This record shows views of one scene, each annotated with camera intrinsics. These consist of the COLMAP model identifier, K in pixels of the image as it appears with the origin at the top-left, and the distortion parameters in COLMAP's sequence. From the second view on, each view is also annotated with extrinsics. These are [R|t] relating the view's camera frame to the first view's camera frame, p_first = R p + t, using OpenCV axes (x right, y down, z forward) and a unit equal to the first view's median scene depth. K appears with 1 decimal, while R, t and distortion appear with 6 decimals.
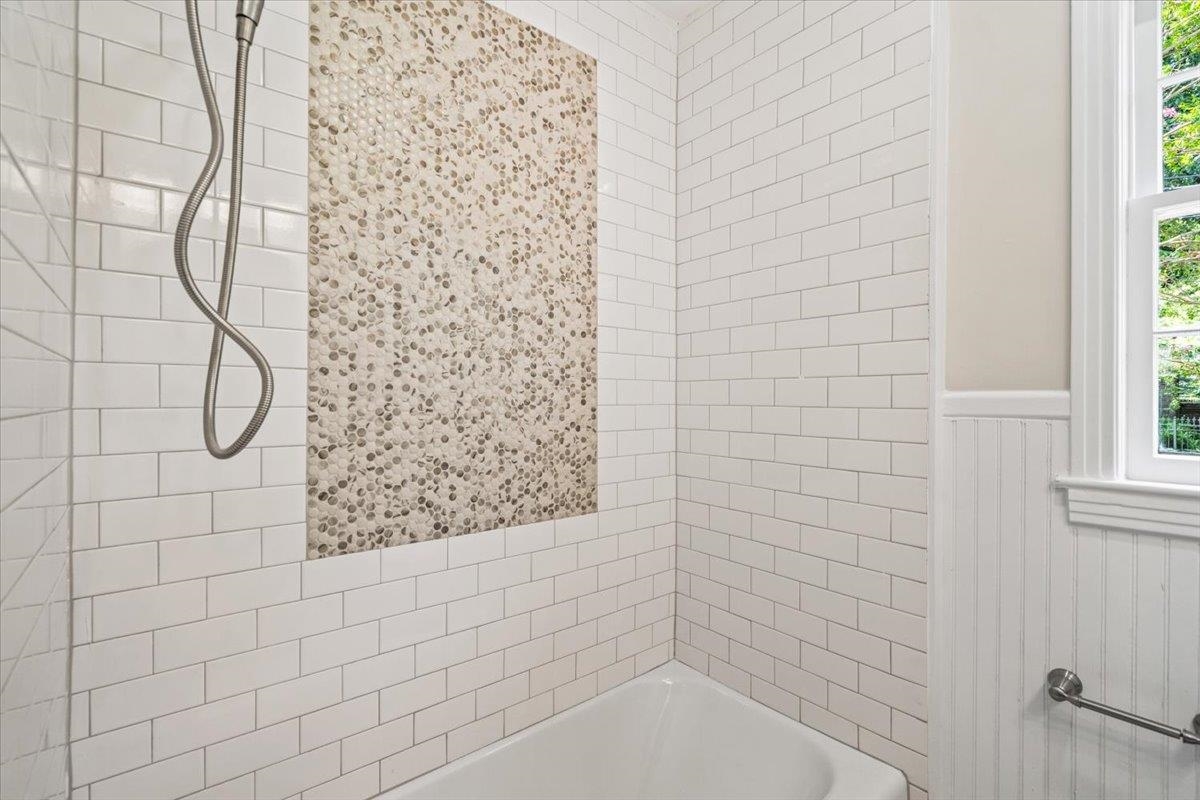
lens RADIAL K [[530.5, 0, 603.1], [0, 530.5, 401.0], [0, 0, 1]] dist [-0.002107, -0.000529]
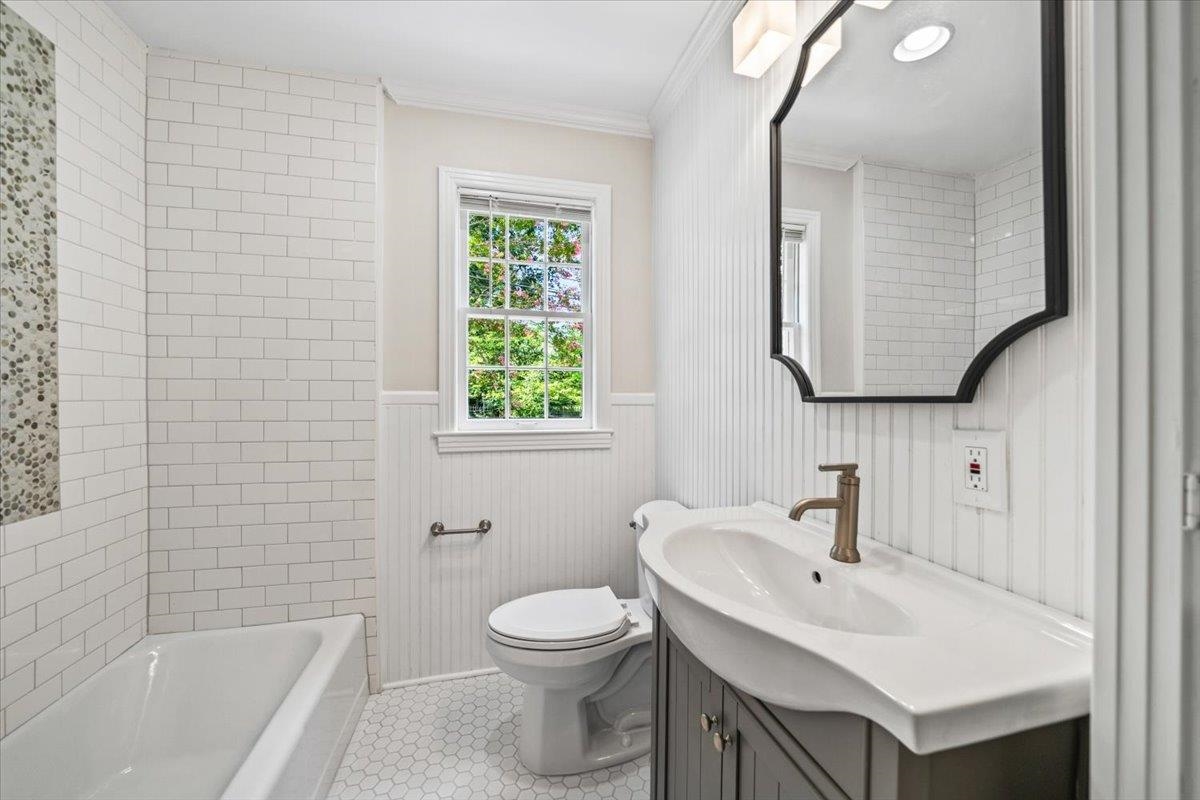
lens RADIAL K [[492.5, 0, 607.0], [0, 492.5, 396.1], [0, 0, 1]] dist [0.000846, -0.001036]
pose [[0.437367, 0.000528, 0.899283, -0.390197], [0.002463, 0.999995, -0.001785, 0.002901], [-0.899280, 0.002995, 0.437364, -0.308641]]
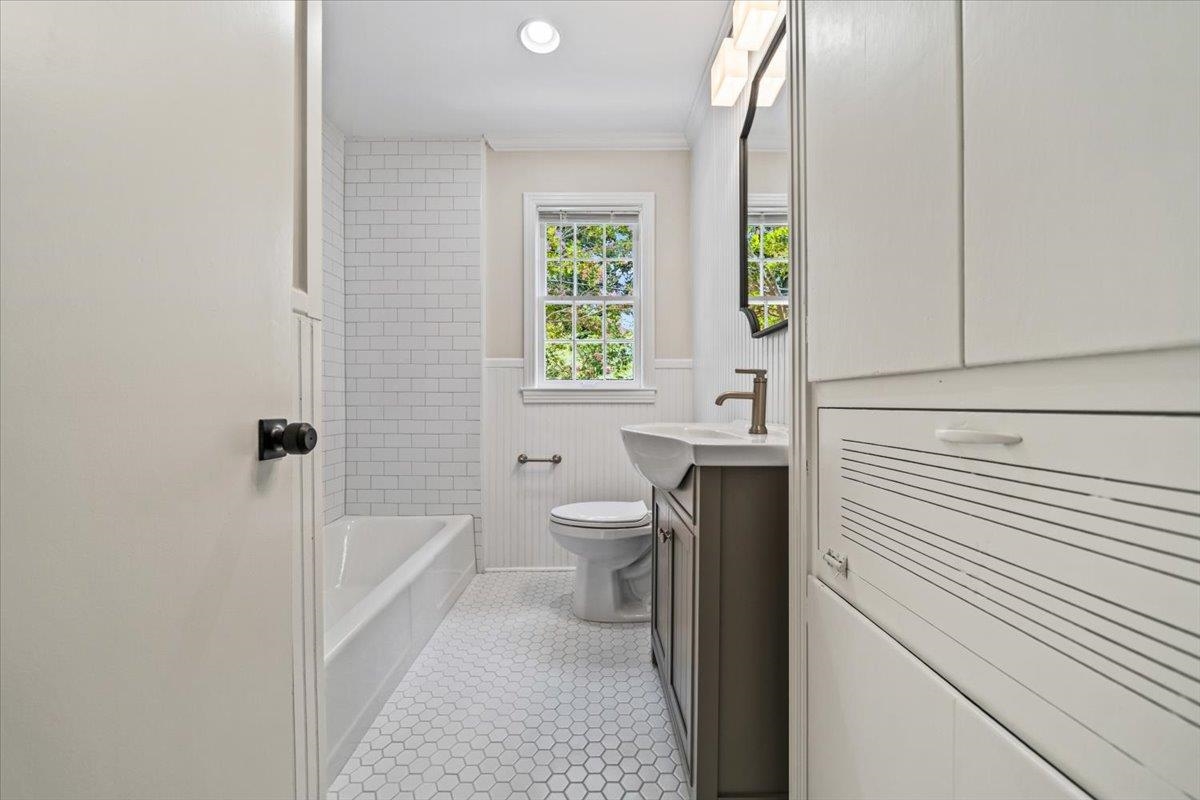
lens RADIAL K [[492.5, 0, 590.1], [0, 492.5, 401.2], [0, 0, 1]] dist [0.000846, -0.001036]
pose [[0.648468, 0.002167, 0.761239, -0.599383], [0.002444, 0.999985, -0.004929, 0.147434], [-0.761238, 0.005057, 0.648453, -0.656447]]
